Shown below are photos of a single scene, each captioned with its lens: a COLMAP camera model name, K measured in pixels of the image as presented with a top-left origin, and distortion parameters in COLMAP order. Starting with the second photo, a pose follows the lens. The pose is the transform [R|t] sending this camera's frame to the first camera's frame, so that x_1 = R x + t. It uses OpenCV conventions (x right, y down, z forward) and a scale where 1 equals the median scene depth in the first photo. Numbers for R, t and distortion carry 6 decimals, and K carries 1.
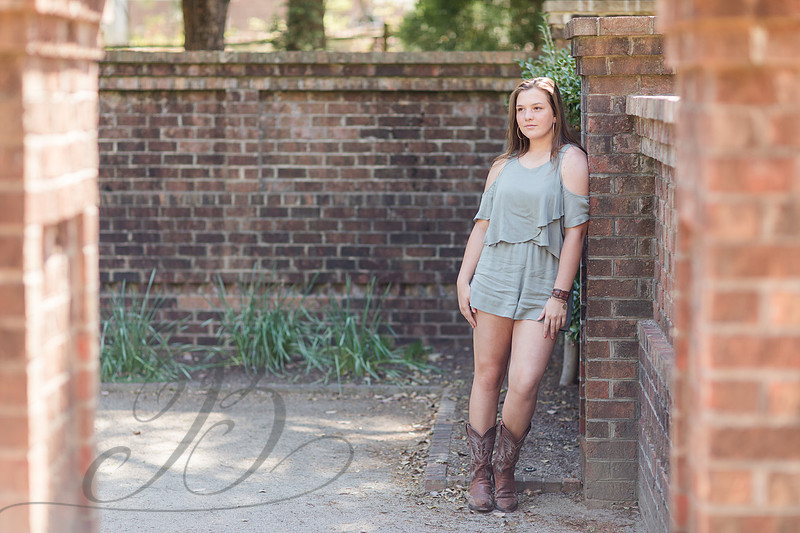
lens RADIAL K [[1883.3, 0, 400.0], [0, 1883.3, 266.5], [0, 0, 1]] dist [0.043408, -0.719651]
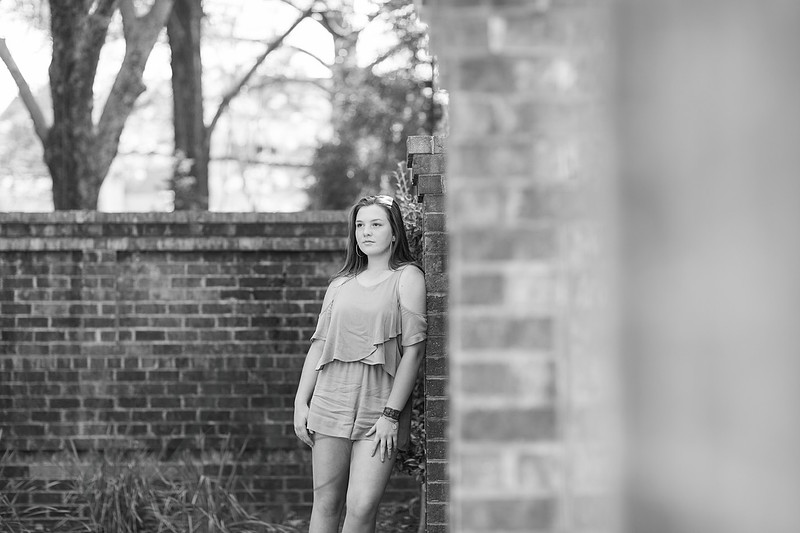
lens RADIAL K [[1976.7, 0, 400.6], [0, 1976.7, 287.4], [0, 0, 1]] dist [0.059841, -0.264716]
pose [[0.999197, -0.002708, 0.039968, 0.031169], [0.007562, 0.992526, -0.121801, 0.051313], [-0.039340, 0.122005, 0.991750, -0.020883]]
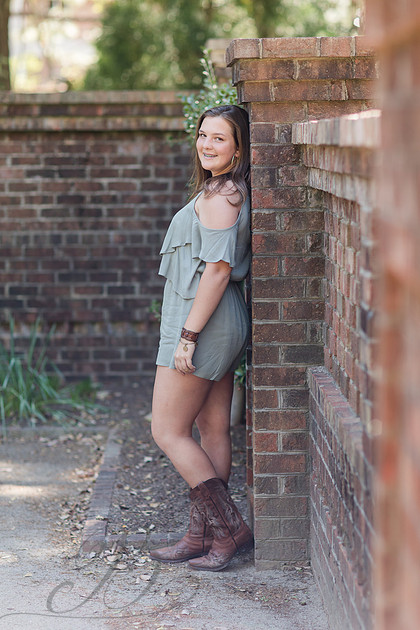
lens RADIAL K [[1538.9, 0, 210.0], [0, 1538.9, 315.0], [0, 0, 1]] dist [0.025369, -0.430098]
pose [[0.997373, -0.015903, 0.070673, 0.017478], [0.014791, 0.999759, 0.016226, -0.006920], [-0.070914, -0.015138, 0.997368, 0.172323]]
